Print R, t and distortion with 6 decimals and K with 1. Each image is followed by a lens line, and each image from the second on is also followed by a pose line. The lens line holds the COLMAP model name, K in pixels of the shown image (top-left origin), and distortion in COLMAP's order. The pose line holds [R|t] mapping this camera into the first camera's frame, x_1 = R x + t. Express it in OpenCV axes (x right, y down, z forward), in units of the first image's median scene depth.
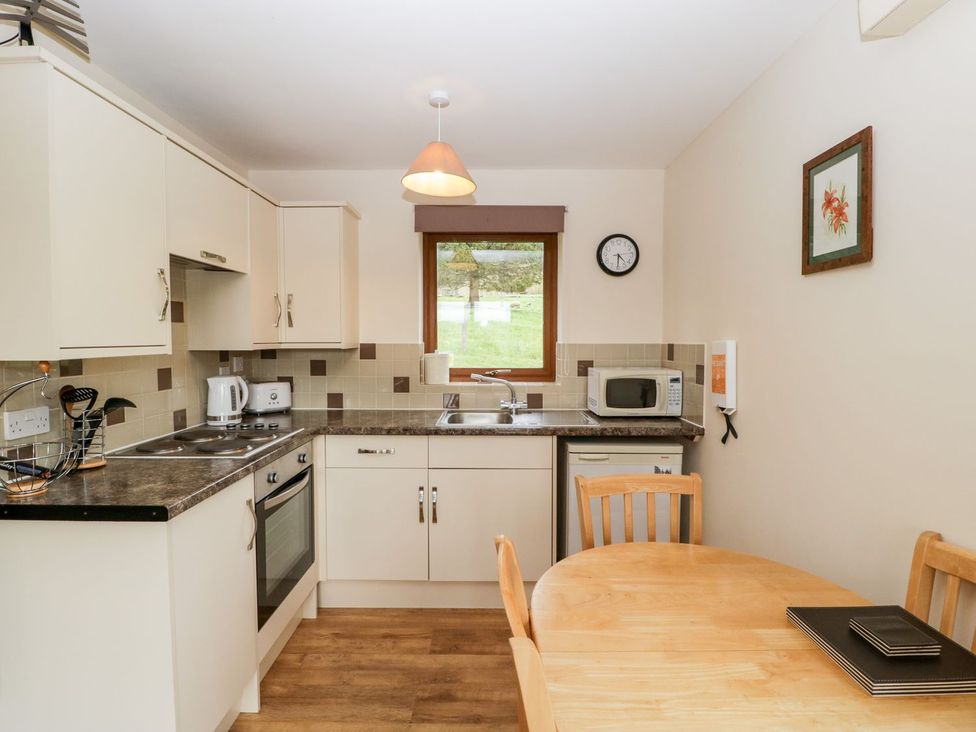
lens RADIAL K [[510.1, 0, 483.6], [0, 510.1, 360.0], [0, 0, 1]] dist [-0.012915, -0.000306]
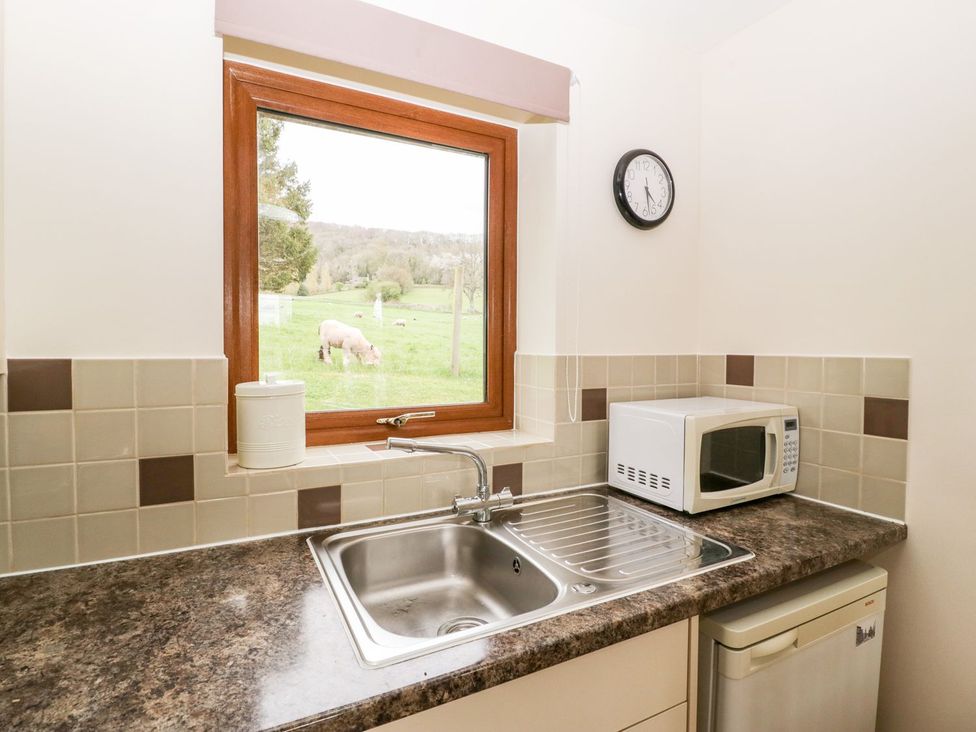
lens RADIAL K [[503.9, 0, 488.0], [0, 503.9, 357.2], [0, 0, 1]] dist [-0.005010, -0.001260]
pose [[0.880862, -0.008757, 0.473292, -0.147070], [0.016171, 0.999802, -0.011596, -0.029613], [-0.473097, 0.017868, 0.880829, 0.677950]]
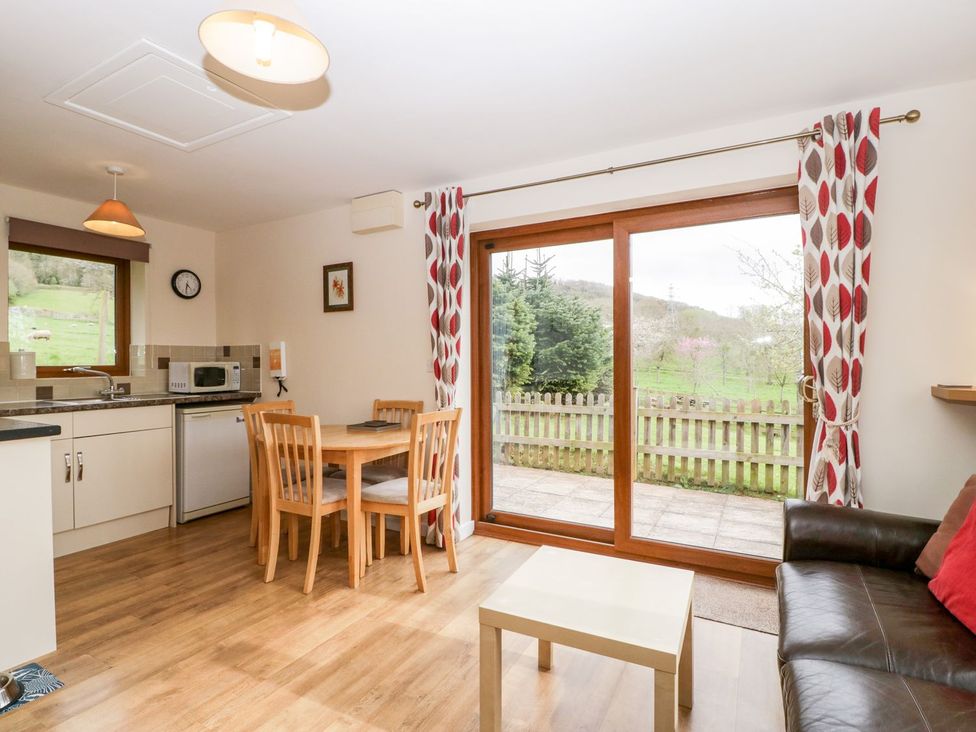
lens RADIAL K [[510.1, 0, 483.6], [0, 510.1, 360.0], [0, 0, 1]] dist [-0.012915, -0.000306]
pose [[0.477851, -0.004418, 0.878430, -0.663806], [0.042172, 0.998950, -0.017916, 0.076684], [-0.877428, 0.045606, 0.477535, -0.464459]]
